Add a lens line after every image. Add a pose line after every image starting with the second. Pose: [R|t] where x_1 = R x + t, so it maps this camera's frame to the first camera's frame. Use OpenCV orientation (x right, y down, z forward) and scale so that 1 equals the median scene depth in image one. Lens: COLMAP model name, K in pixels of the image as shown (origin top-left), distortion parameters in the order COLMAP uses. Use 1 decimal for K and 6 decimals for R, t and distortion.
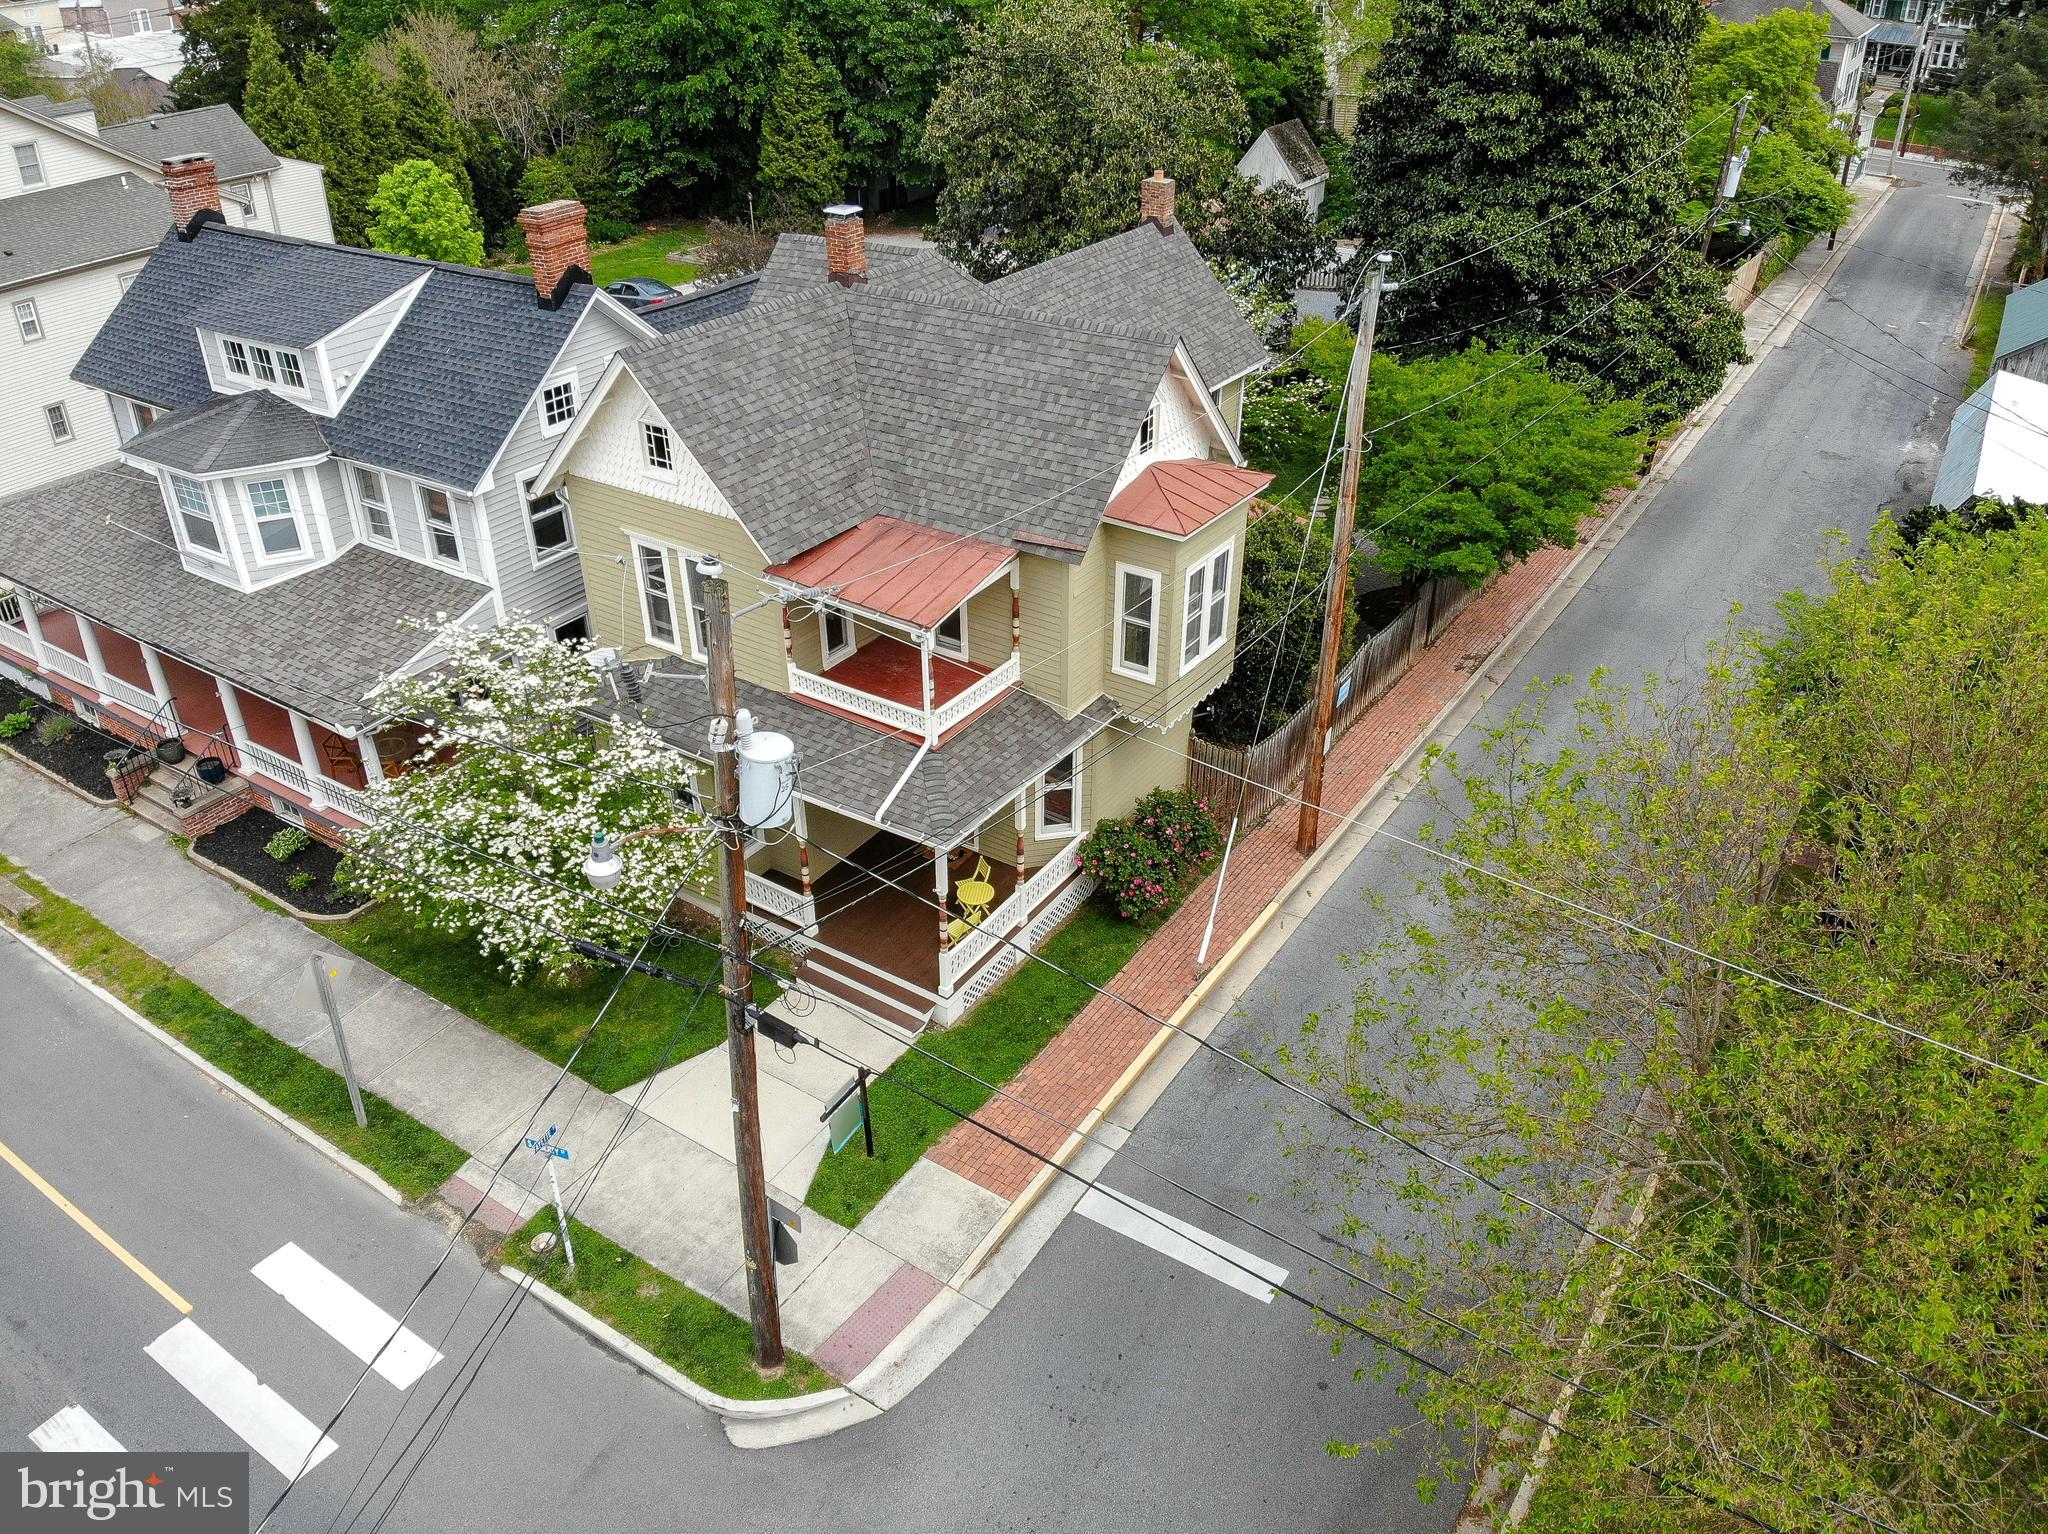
lens RADIAL K [[1508.6, 0, 1020.4], [0, 1508.6, 778.7], [0, 0, 1]] dist [0.056086, -0.156753]
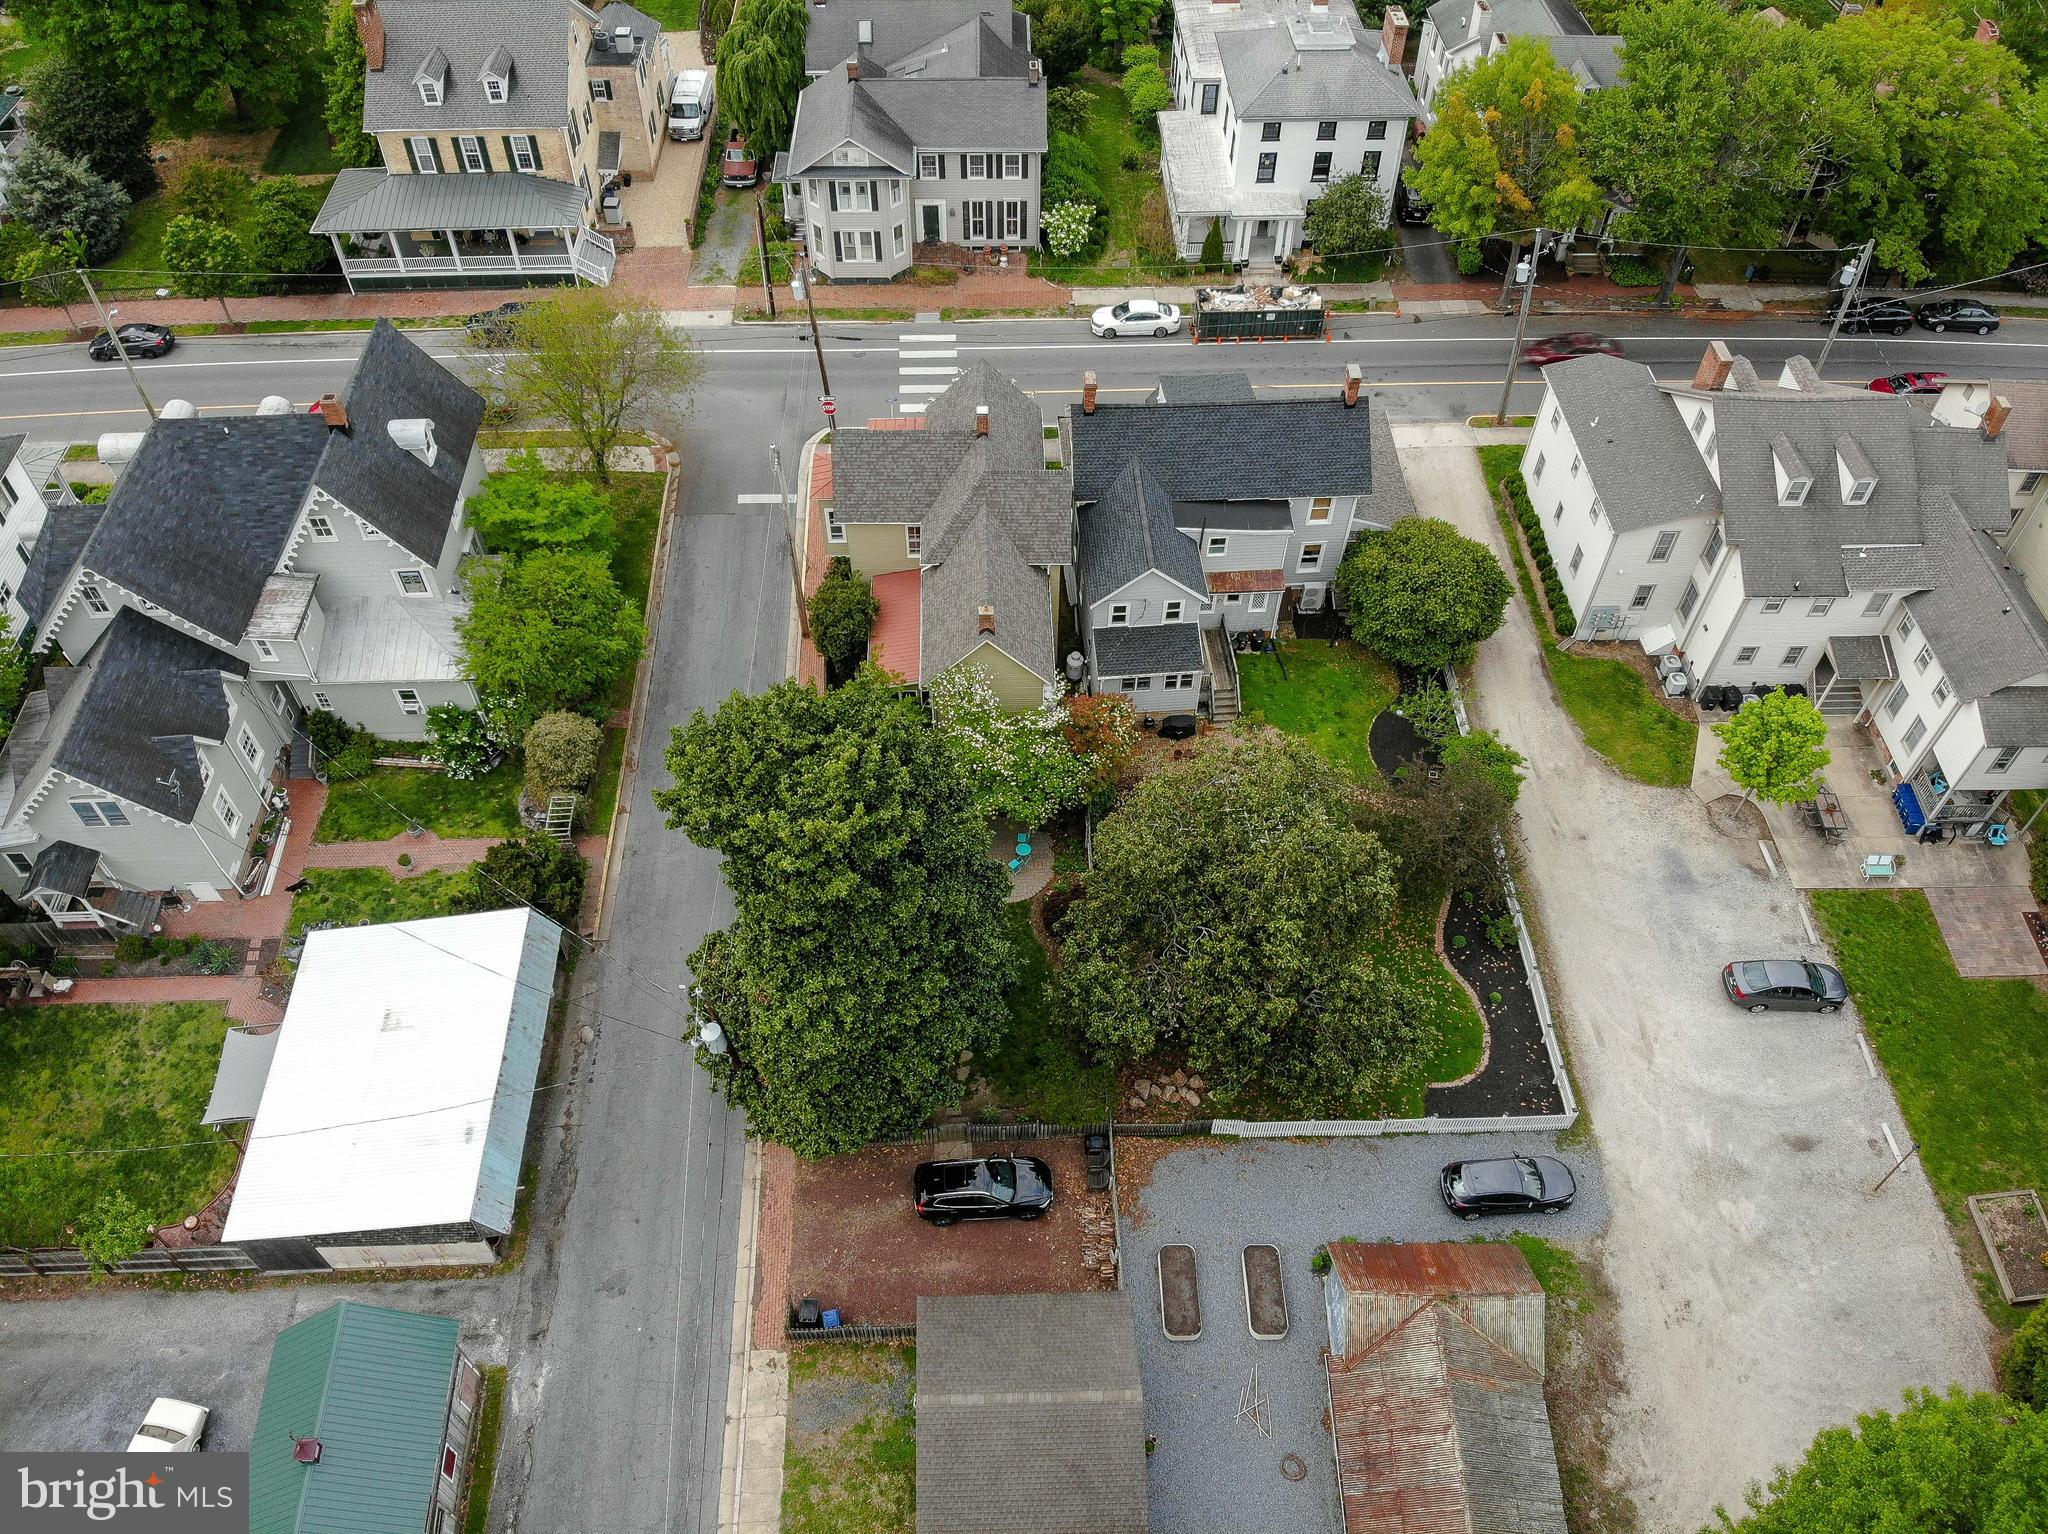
lens RADIAL K [[1508.6, 0, 1020.4], [0, 1508.6, 778.7], [0, 0, 1]] dist [0.056086, -0.156753]
pose [[-0.817171, 0.441220, -0.370886, 1.029113], [-0.299836, 0.224150, 0.927284, -2.564340], [0.492271, 0.868954, -0.050875, 1.683145]]
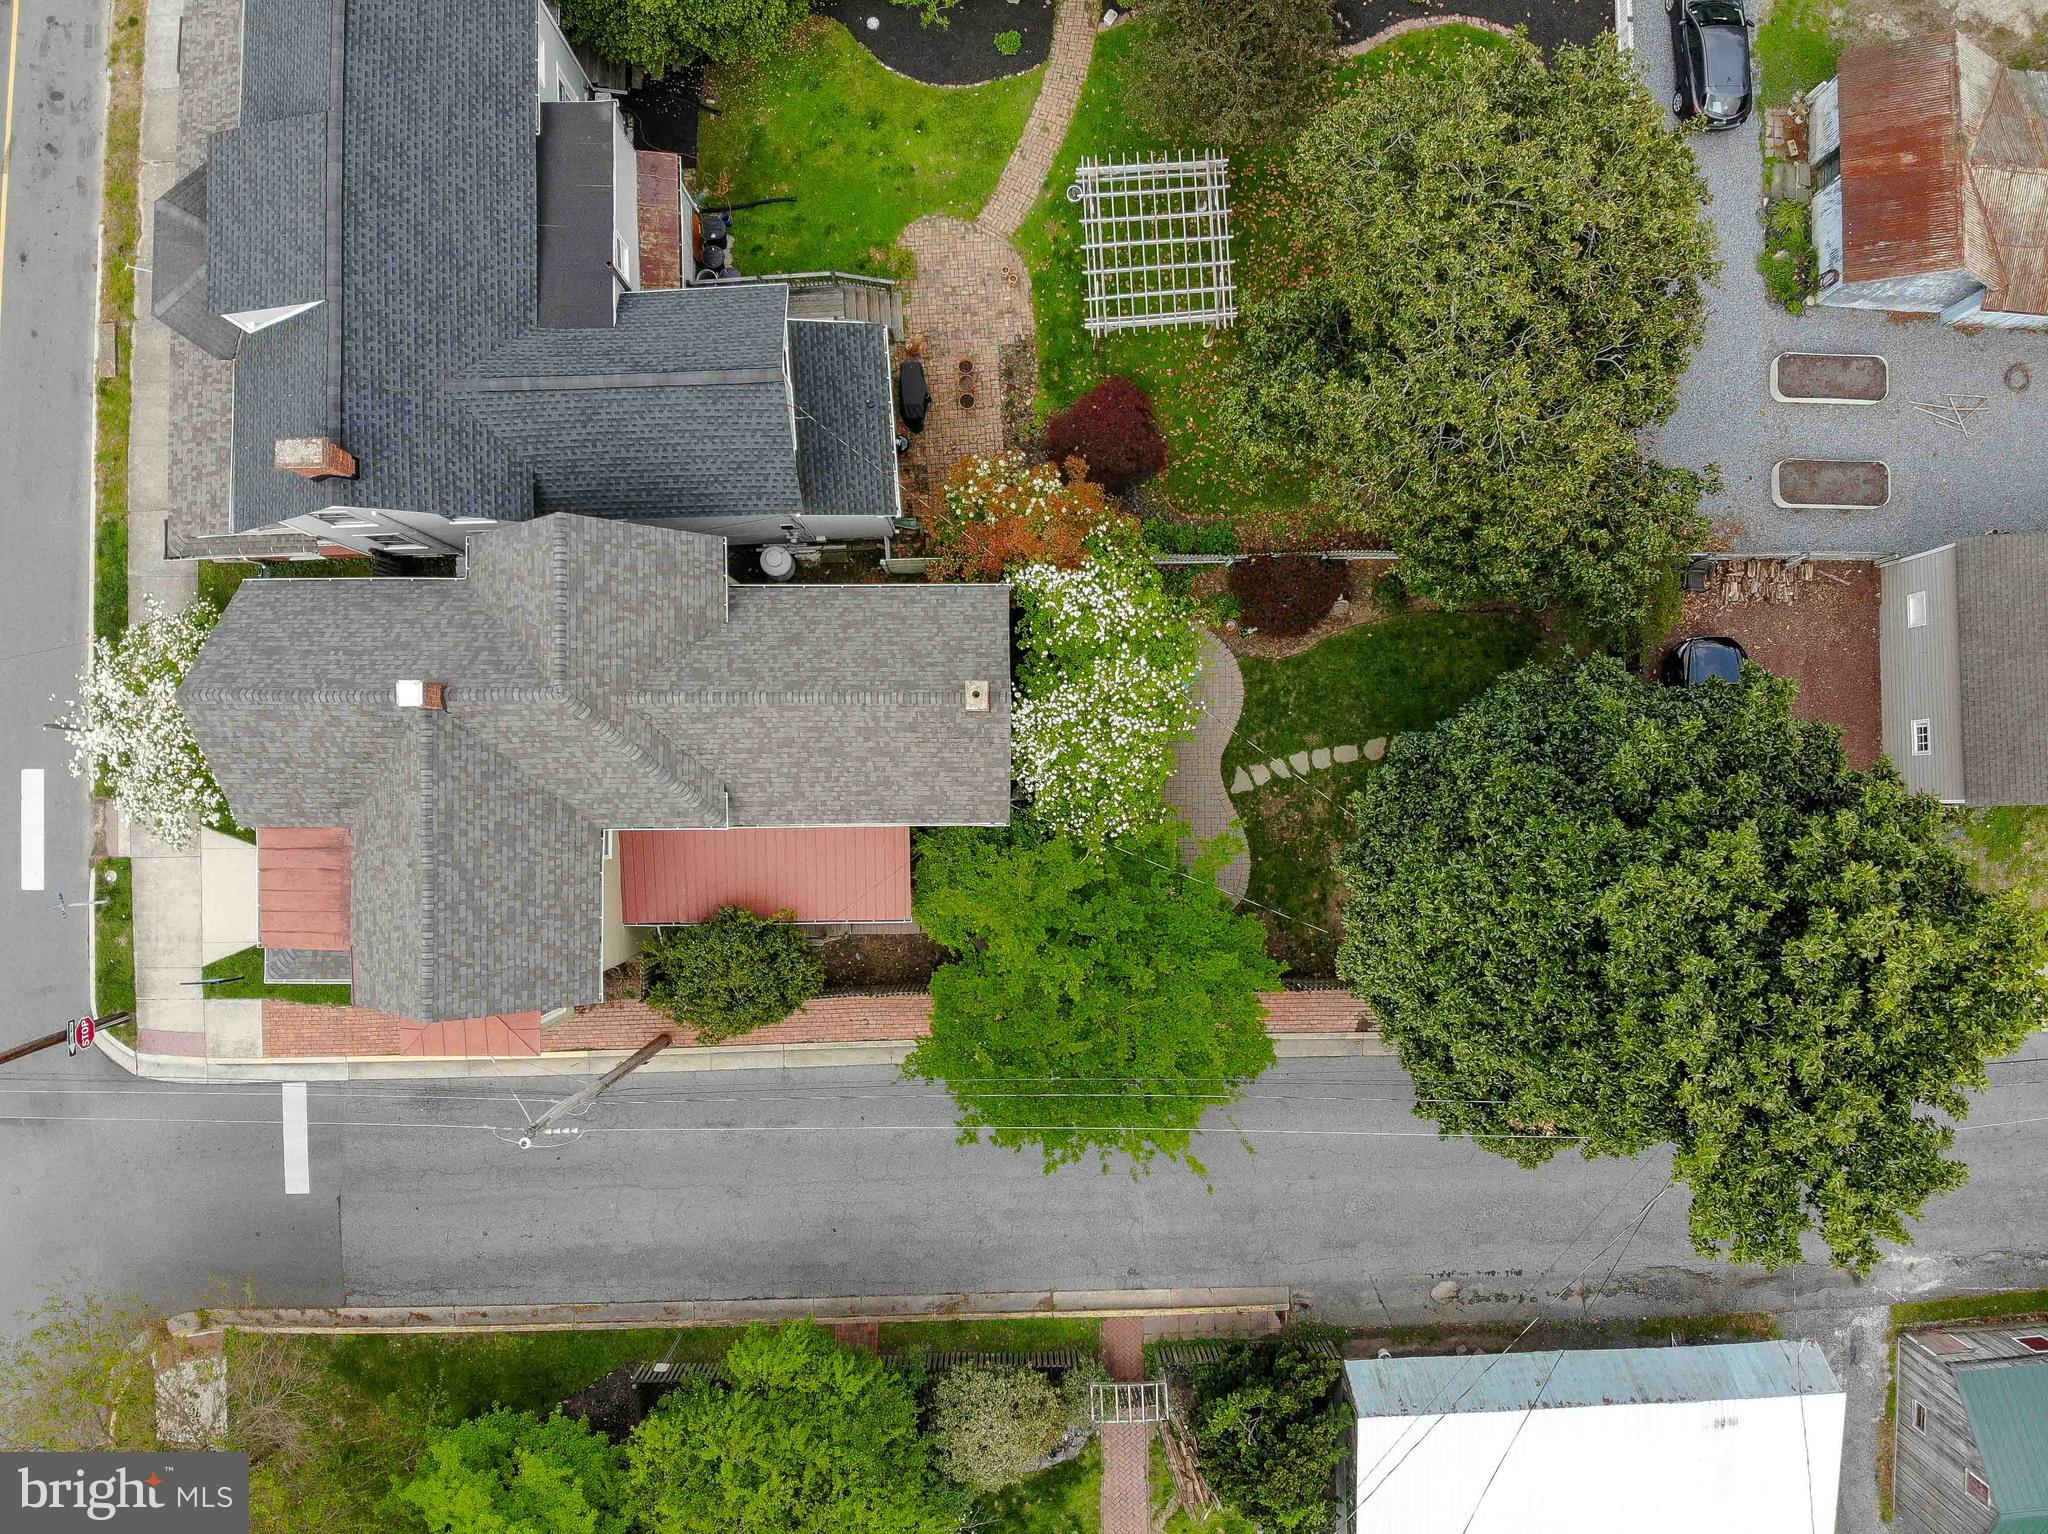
lens RADIAL K [[1508.6, 0, 1020.4], [0, 1508.6, 778.7], [0, 0, 1]] dist [0.056086, -0.156753]
pose [[0.559293, 0.828946, -0.006263, 0.203892], [-0.429652, 0.296332, 0.852987, -1.519936], [0.708936, -0.474379, 0.521895, 0.690118]]
